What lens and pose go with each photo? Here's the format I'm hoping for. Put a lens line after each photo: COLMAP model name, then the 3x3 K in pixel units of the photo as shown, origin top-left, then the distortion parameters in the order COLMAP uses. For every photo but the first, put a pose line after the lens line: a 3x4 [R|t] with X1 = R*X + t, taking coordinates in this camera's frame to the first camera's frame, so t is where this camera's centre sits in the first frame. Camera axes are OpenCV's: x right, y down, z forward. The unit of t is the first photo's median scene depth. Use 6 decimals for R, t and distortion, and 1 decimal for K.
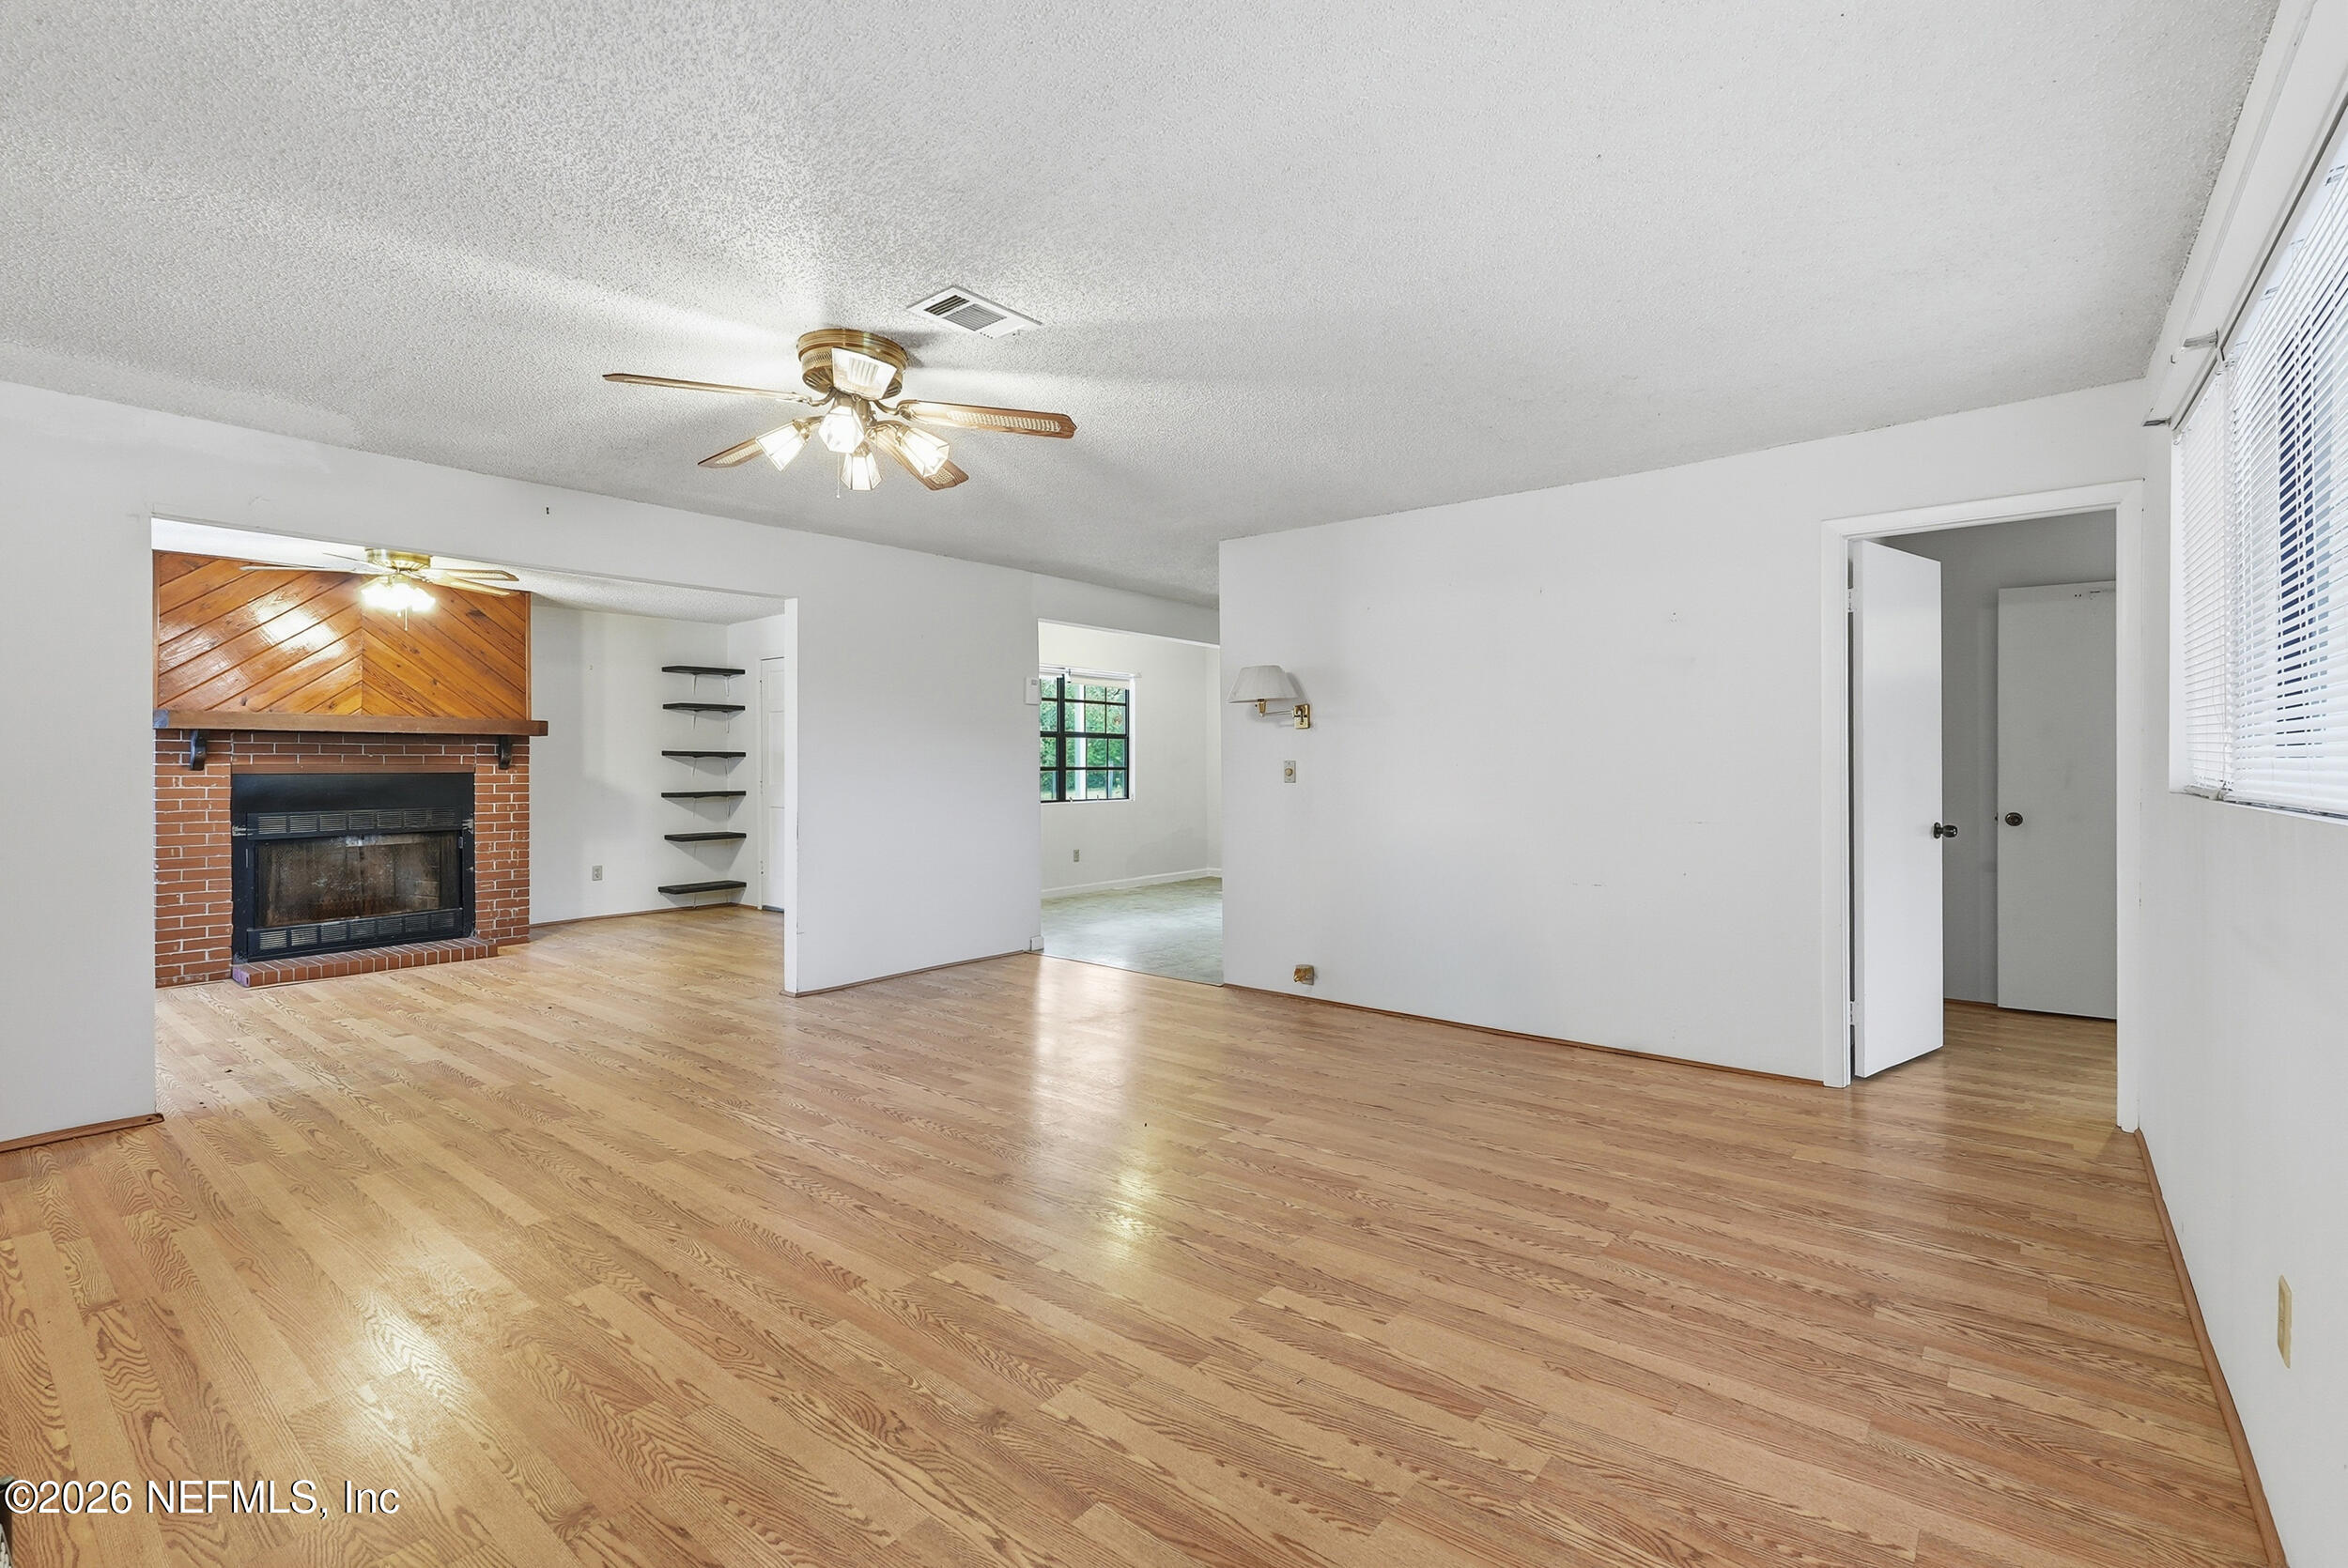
lens RADIAL K [[1048.7, 0, 1175.7], [0, 1048.7, 753.6], [0, 0, 1]] dist [0.000493, -0.000717]
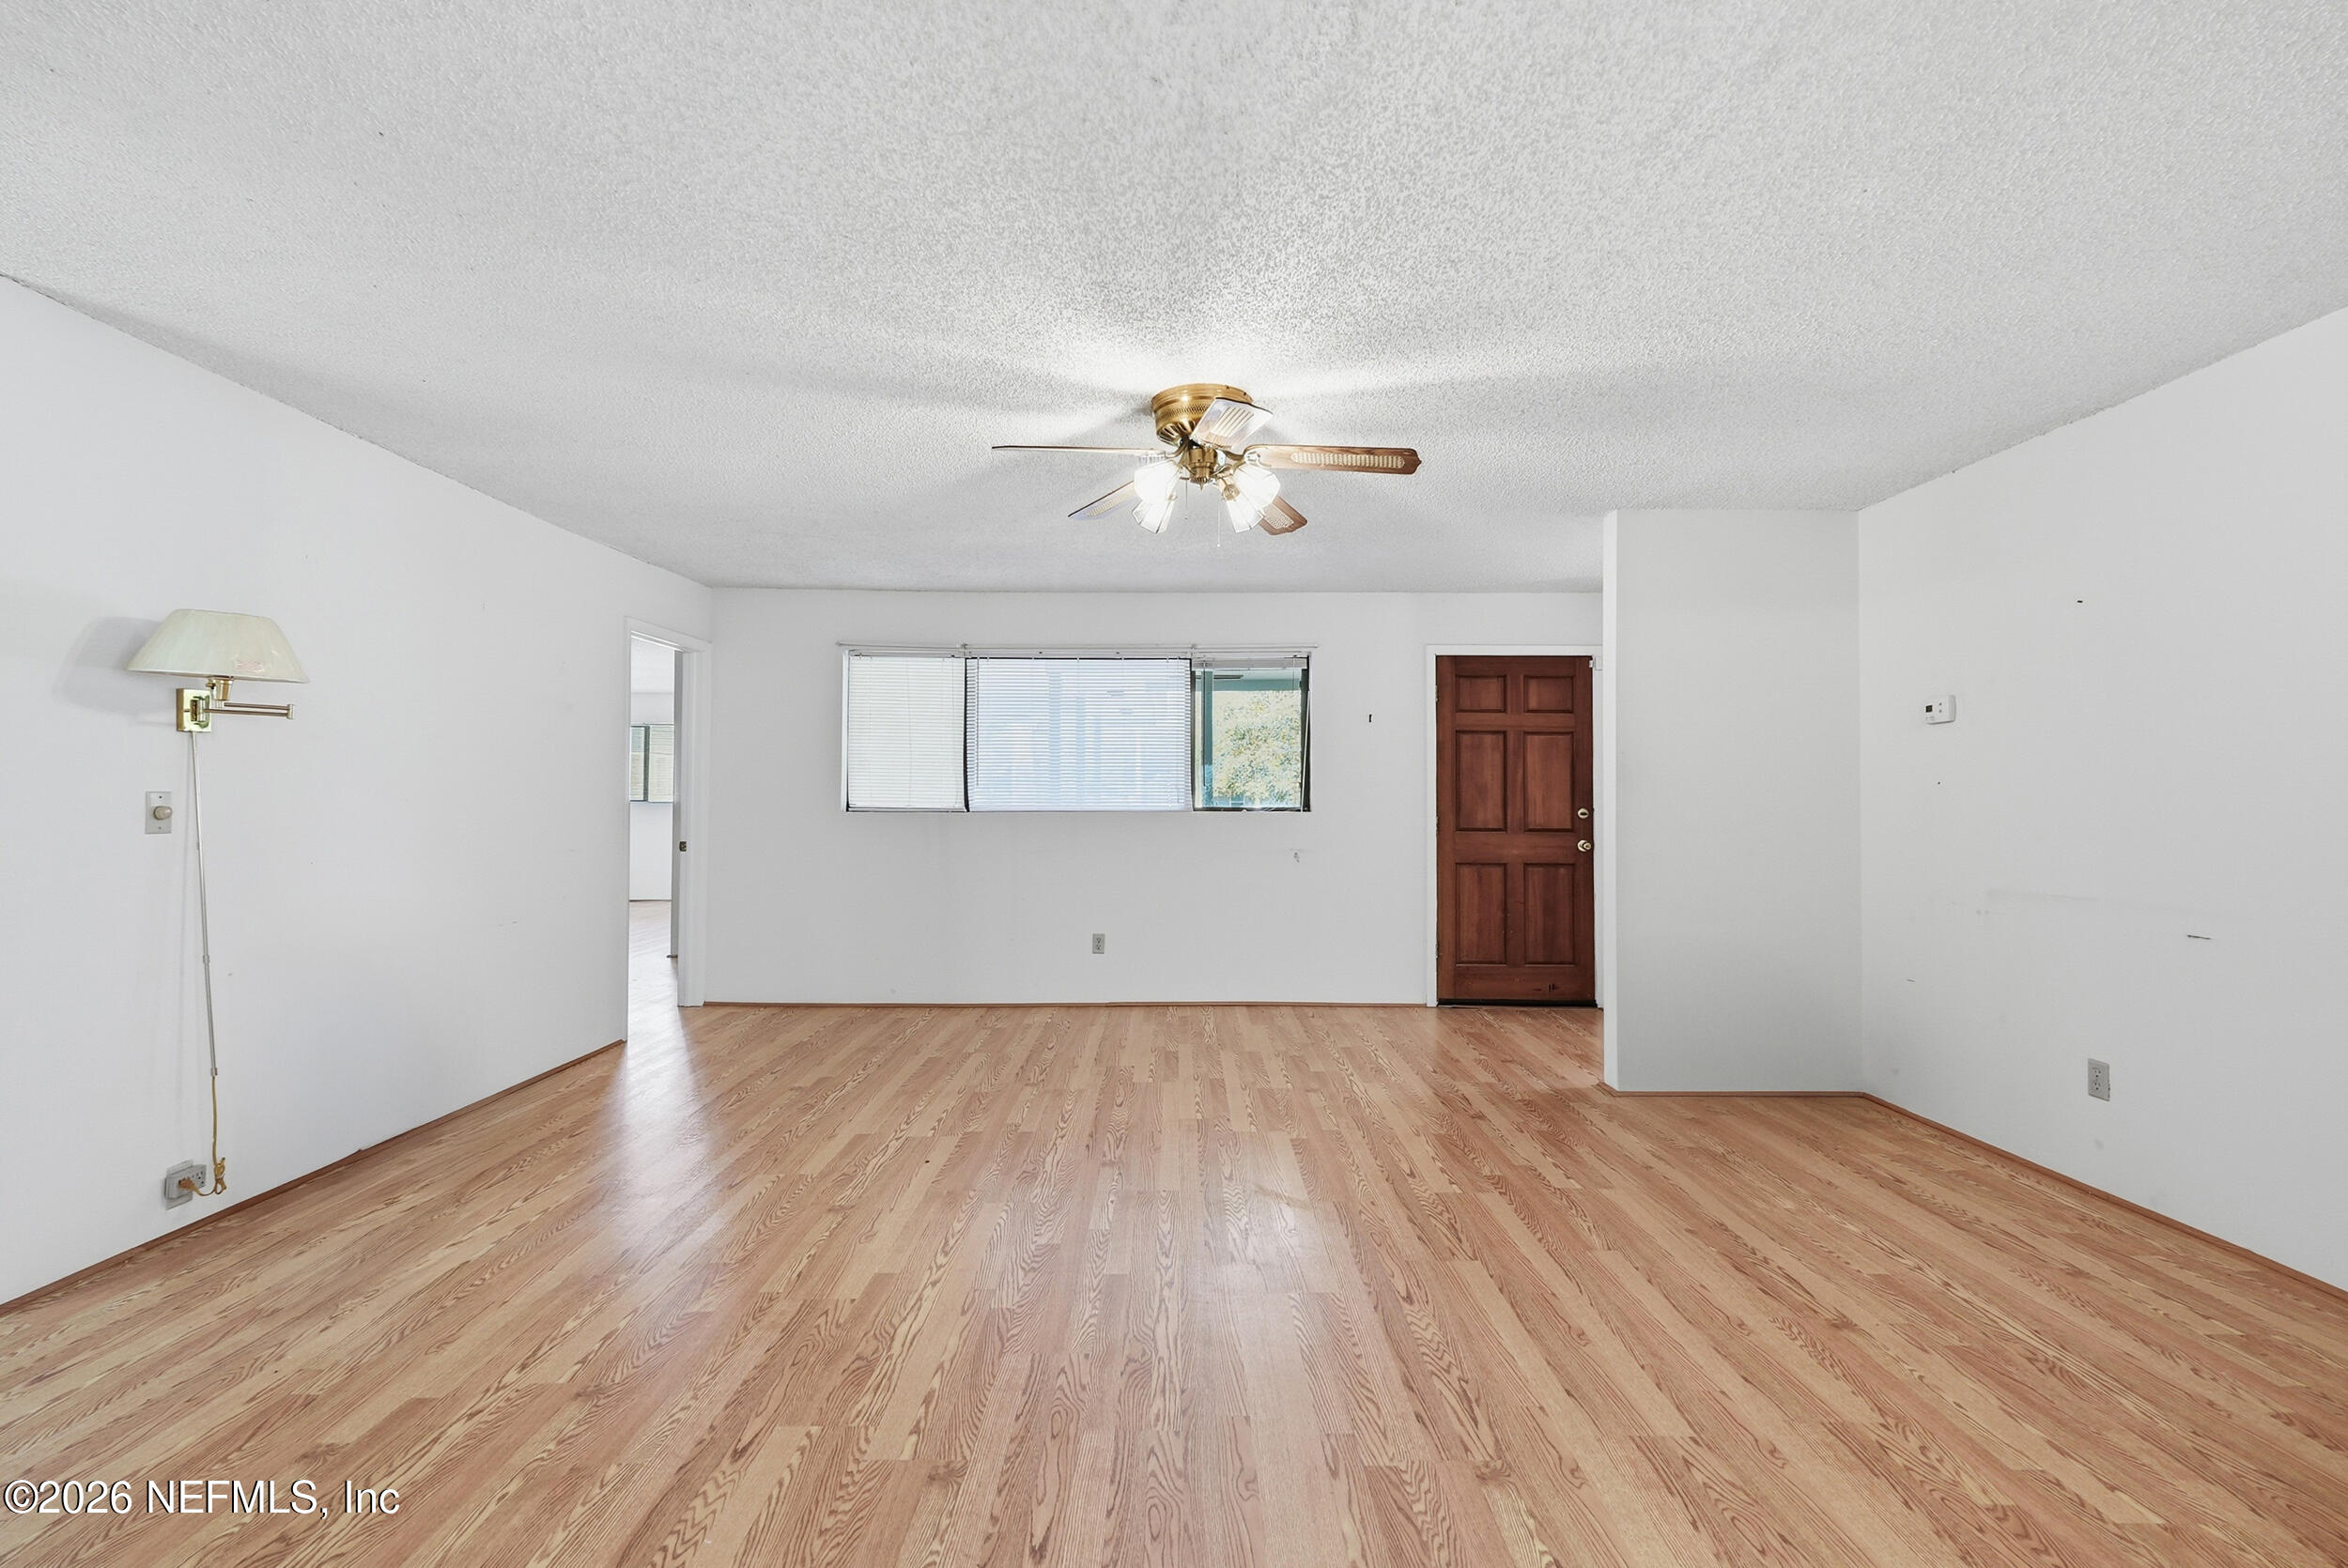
lens RADIAL K [[1048.7, 0, 1163.1], [0, 1048.7, 786.3], [0, 0, 1]] dist [0.000493, -0.000717]
pose [[-0.620751, 0.010999, 0.783931, -0.559491], [-0.006471, 0.999796, -0.019151, 0.009571], [-0.783981, -0.016961, -0.620553, 0.852691]]
